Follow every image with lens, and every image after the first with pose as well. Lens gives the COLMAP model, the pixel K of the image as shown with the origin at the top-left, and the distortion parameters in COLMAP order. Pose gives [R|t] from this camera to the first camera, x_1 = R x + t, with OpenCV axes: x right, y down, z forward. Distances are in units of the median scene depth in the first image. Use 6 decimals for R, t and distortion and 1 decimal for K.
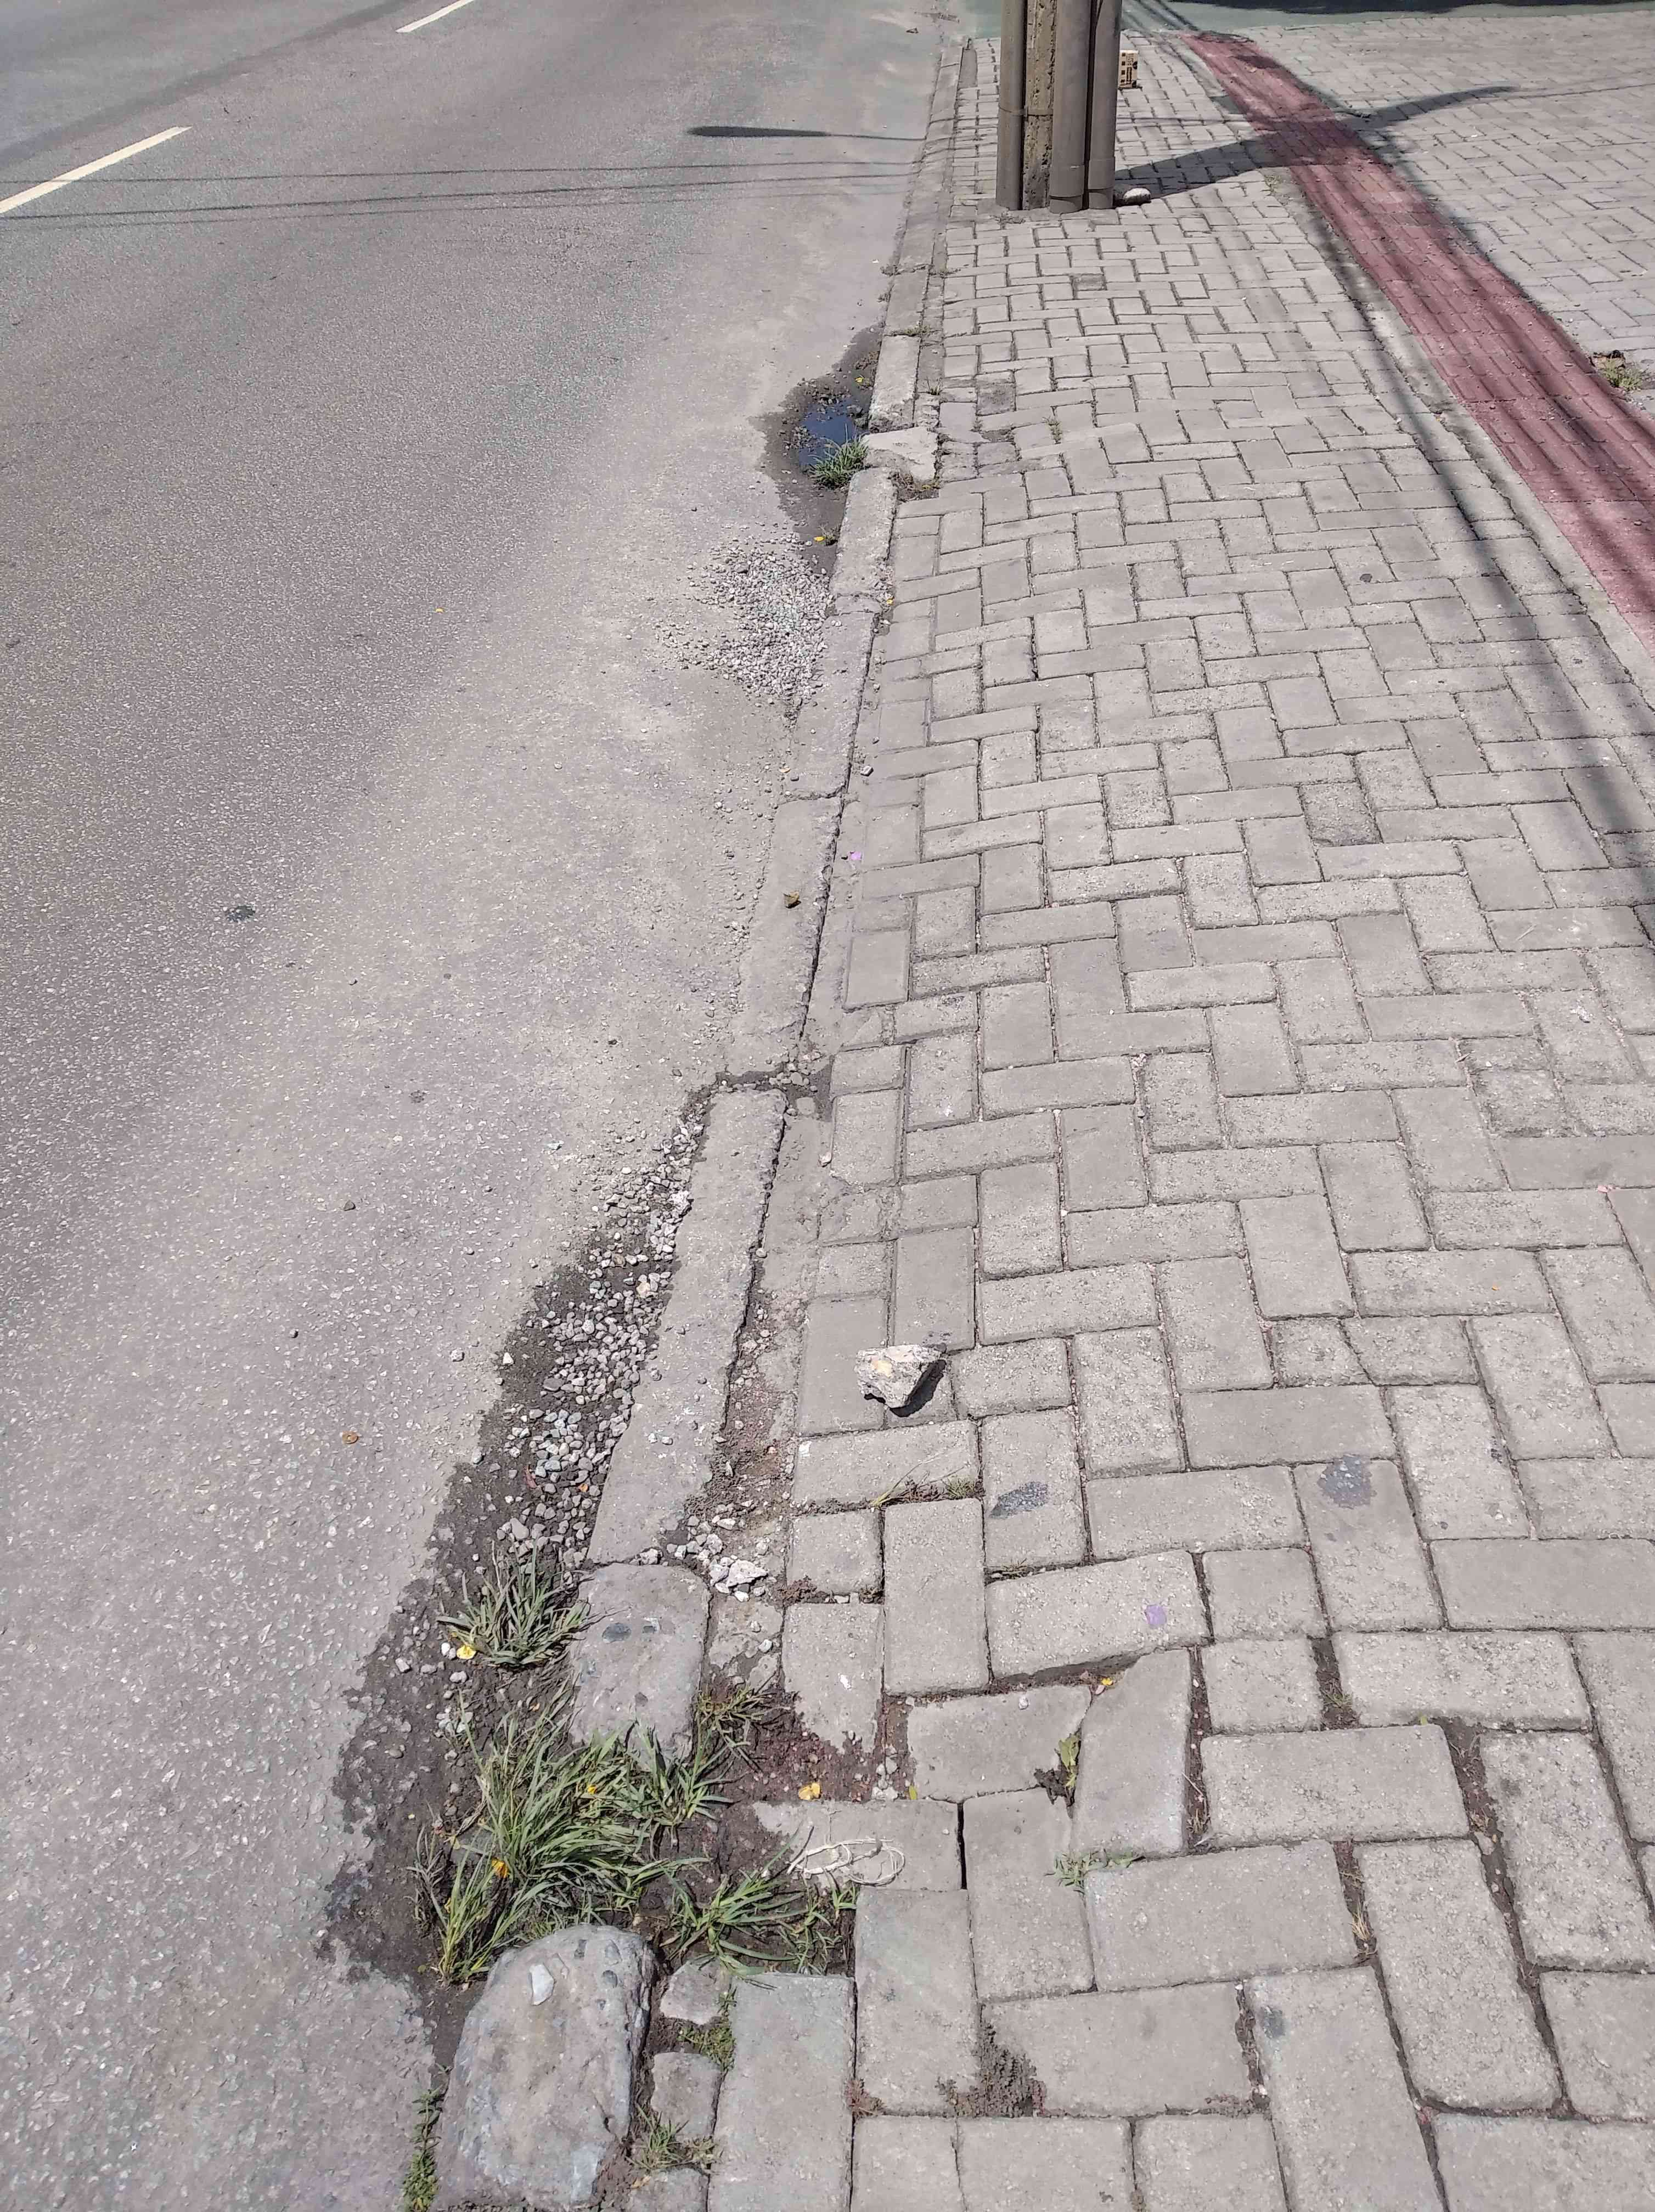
lens RADIAL K [[1685.0, 0, 852.1], [0, 1685.0, 1144.3], [0, 0, 1]] dist [0.043955, -0.070228]
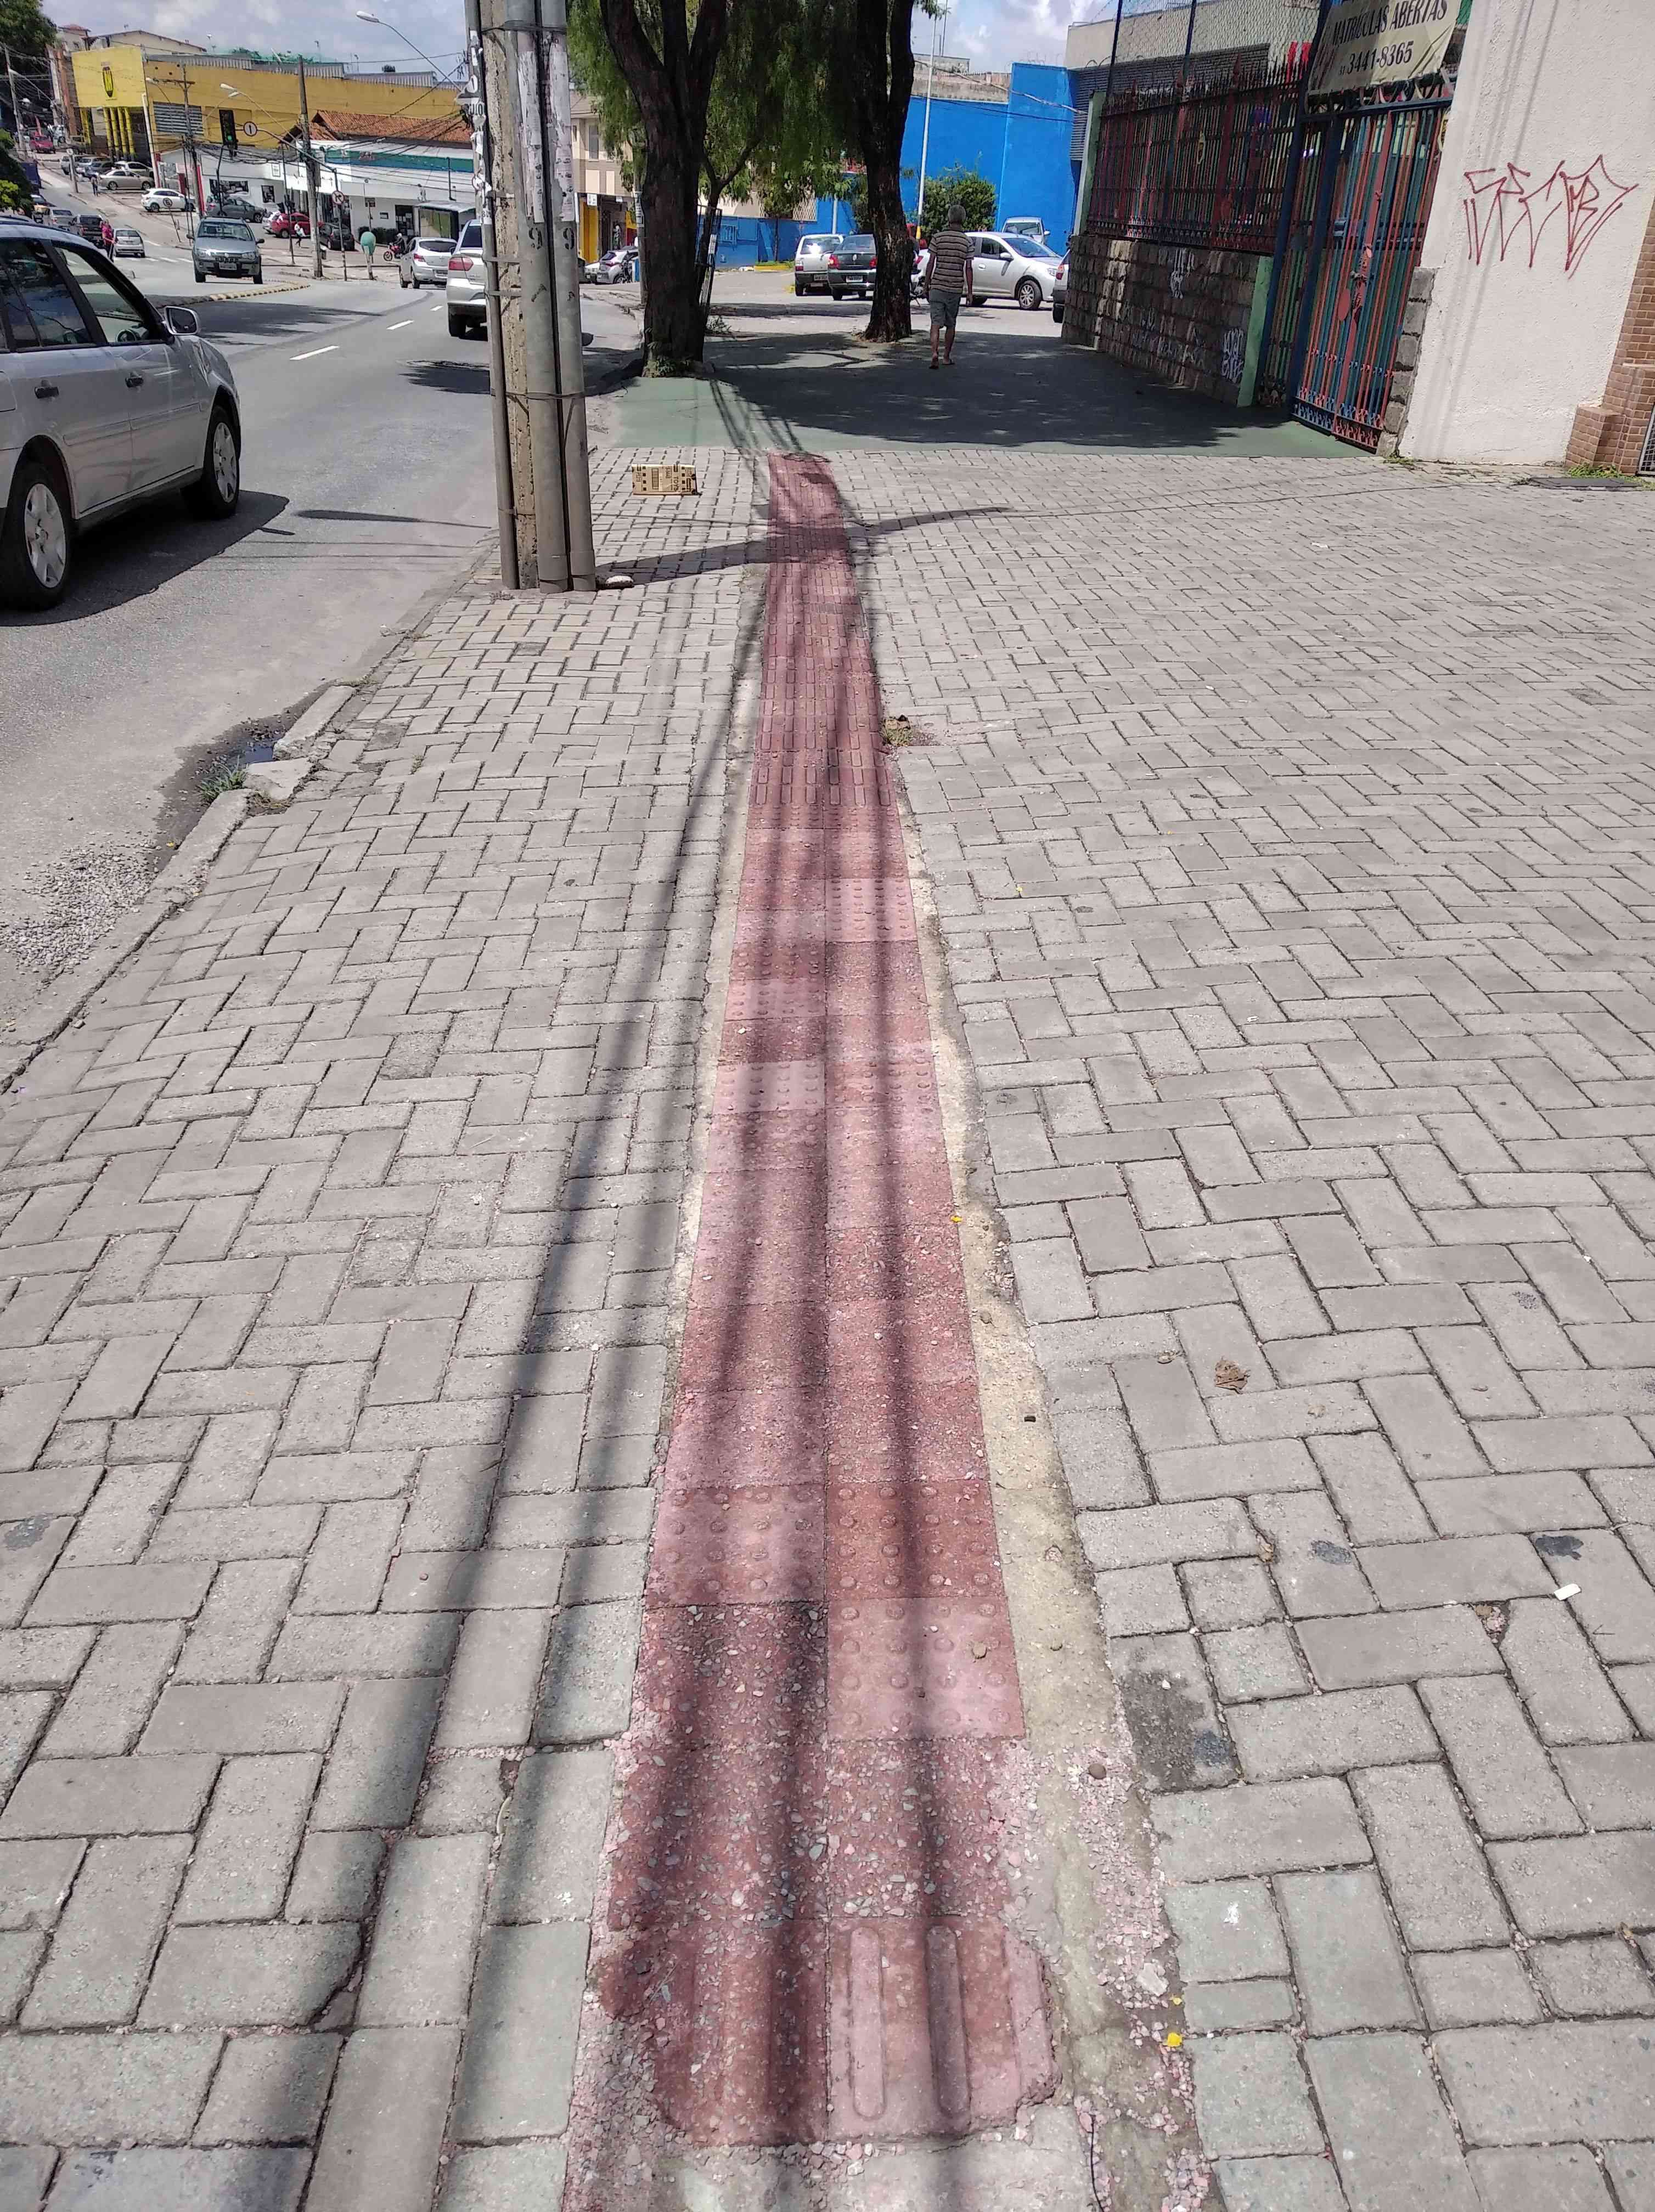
lens RADIAL K [[1685.0, 0, 864.8], [0, 1685.0, 1176.6], [0, 0, 1]] dist [0.043955, -0.070228]
pose [[0.994290, 0.000230, 0.106712, 0.725365], [0.017771, 0.985677, -0.167706, 0.150745], [-0.105222, 0.168645, 0.980044, -0.320360]]
